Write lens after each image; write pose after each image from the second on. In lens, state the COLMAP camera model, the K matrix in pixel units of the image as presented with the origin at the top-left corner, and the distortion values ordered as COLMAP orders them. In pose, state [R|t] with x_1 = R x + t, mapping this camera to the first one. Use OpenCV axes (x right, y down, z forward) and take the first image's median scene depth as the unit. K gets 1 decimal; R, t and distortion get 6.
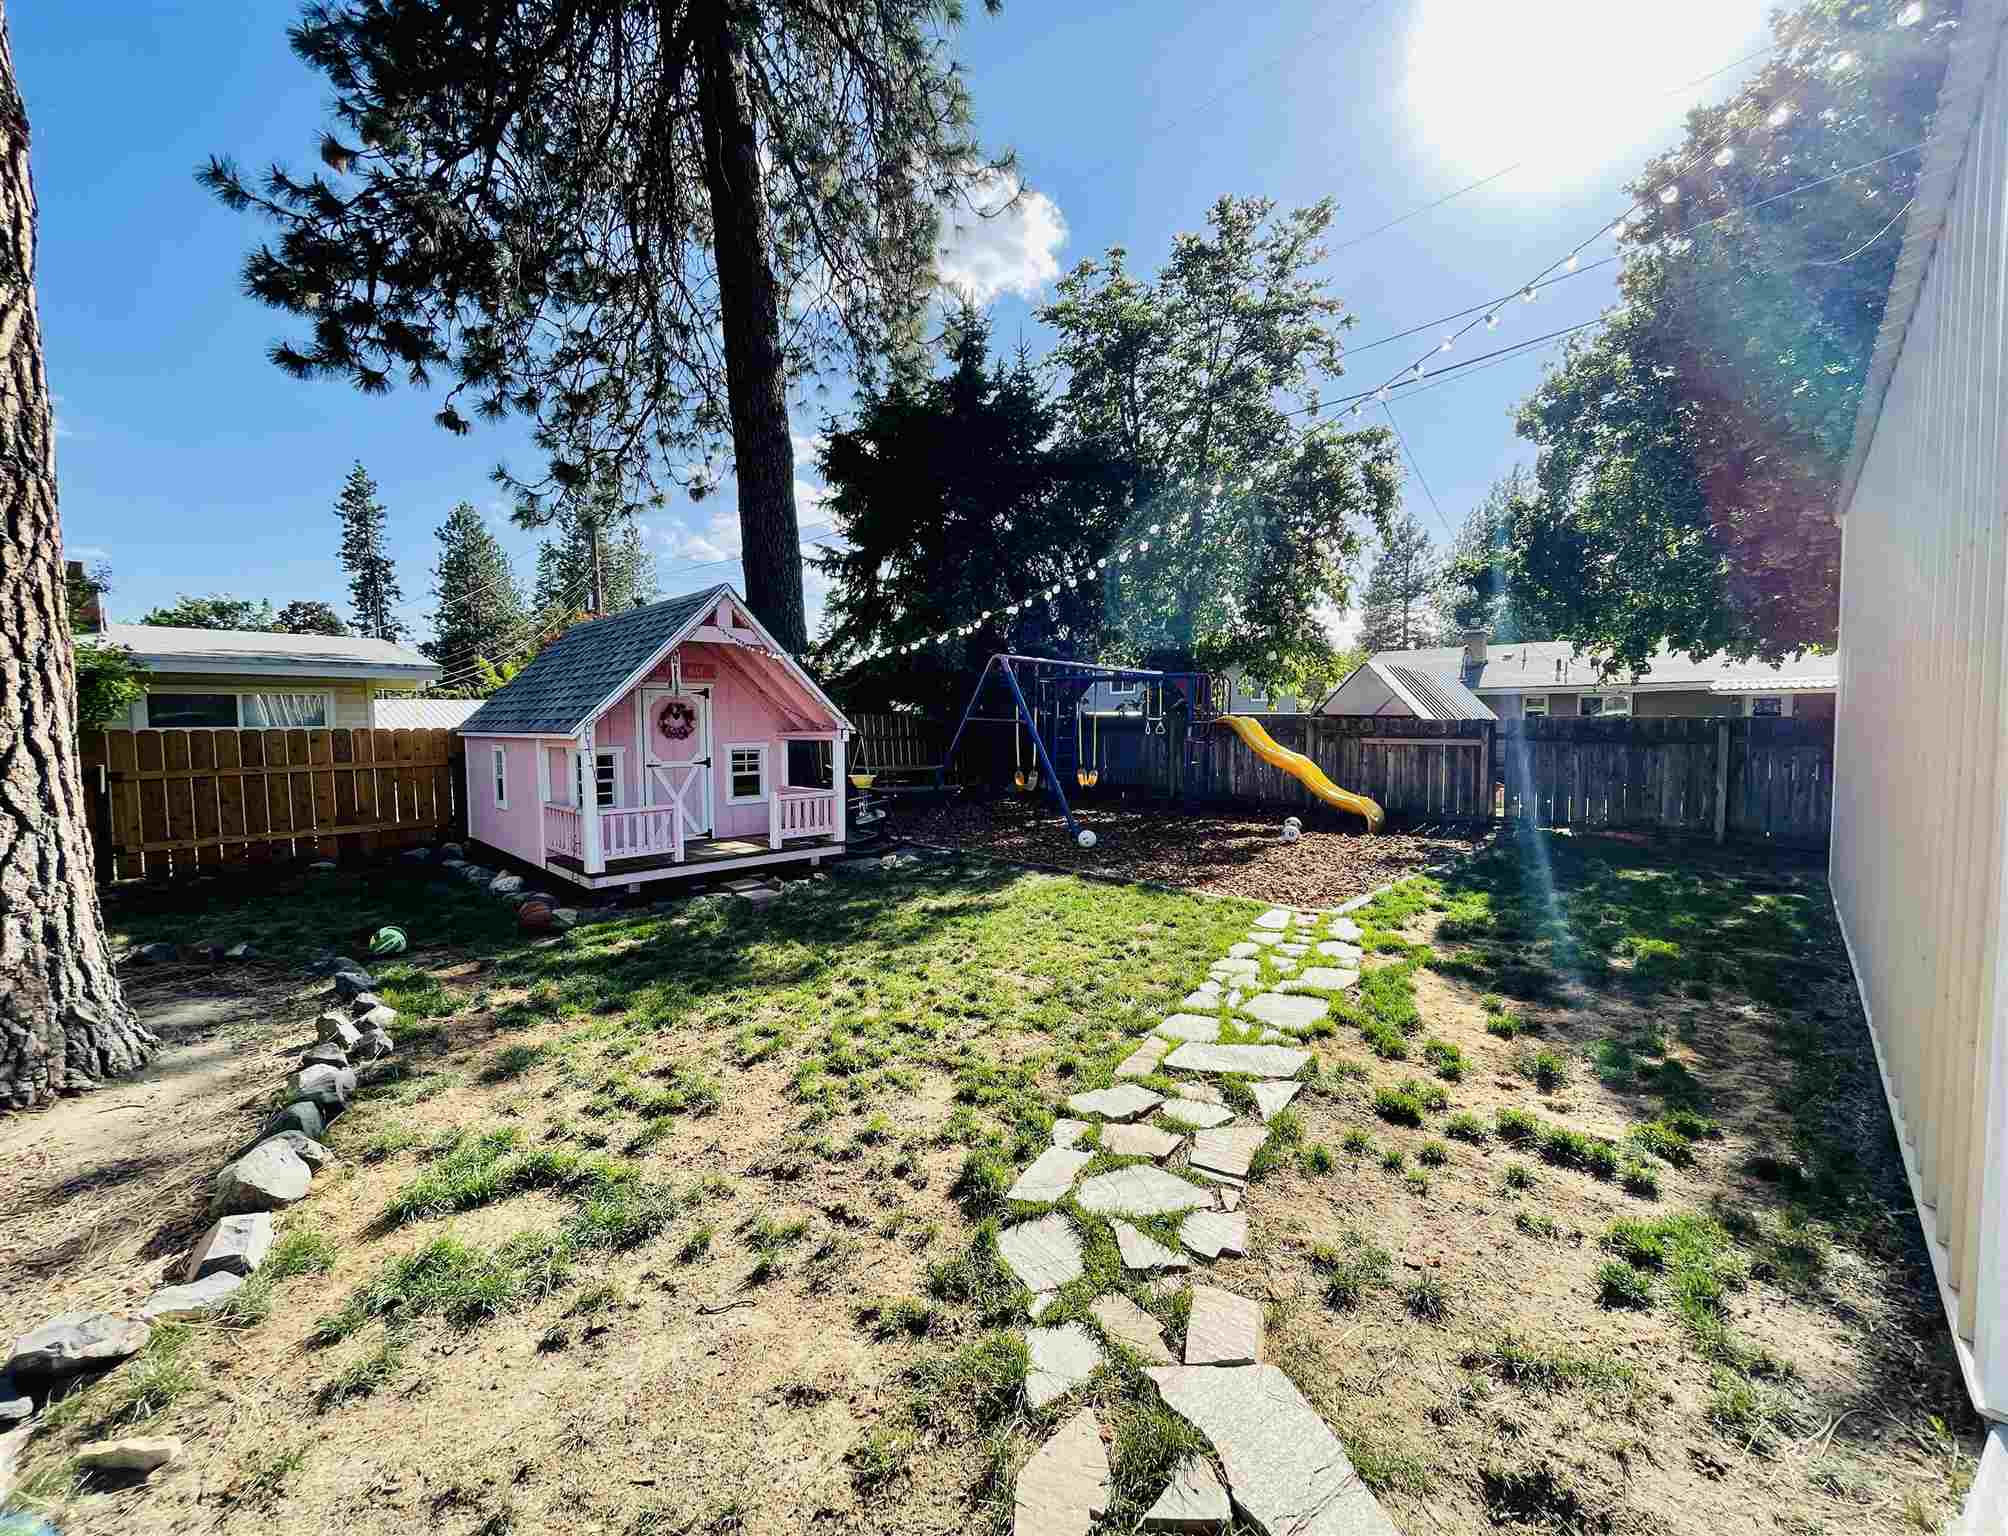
lens RADIAL K [[823.7, 0, 1004.0], [0, 823.7, 768.0], [0, 0, 1]] dist [-0.000707, -0.000481]
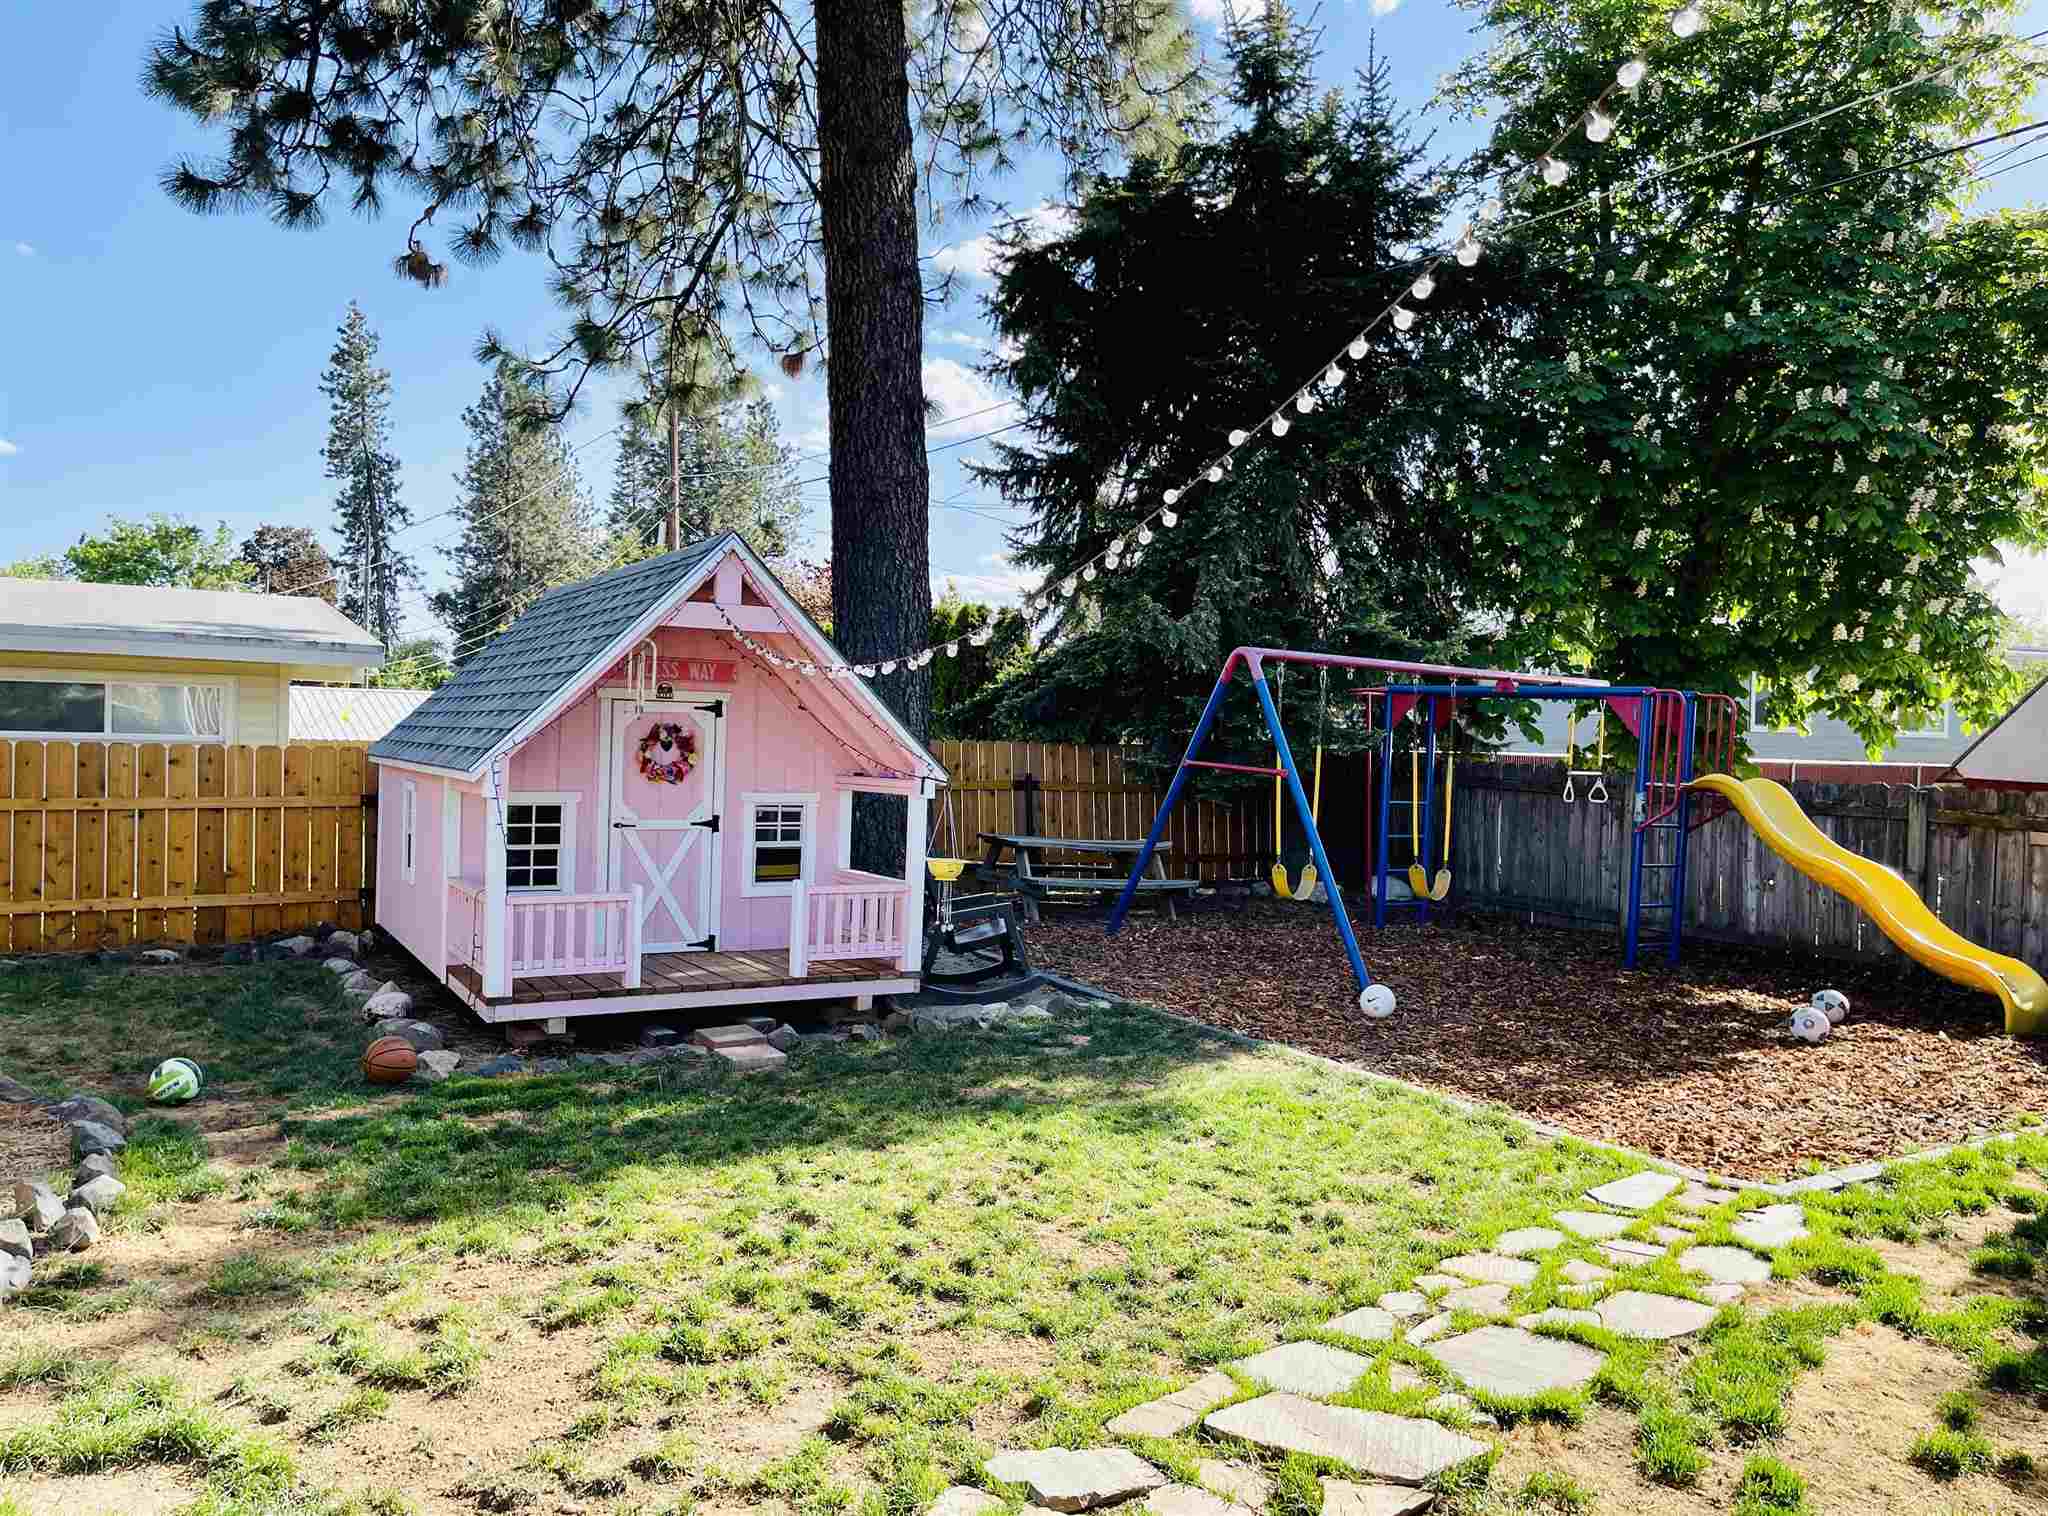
lens RADIAL K [[1552.0, 0, 1028.9], [0, 1552.0, 757.7], [0, 0, 1]] dist [0.055080, -0.063479]
pose [[0.966083, 0.037196, -0.255539, 0.170590], [-0.049623, 0.997870, -0.042354, -0.020855], [0.253419, 0.053598, 0.965871, -0.041224]]
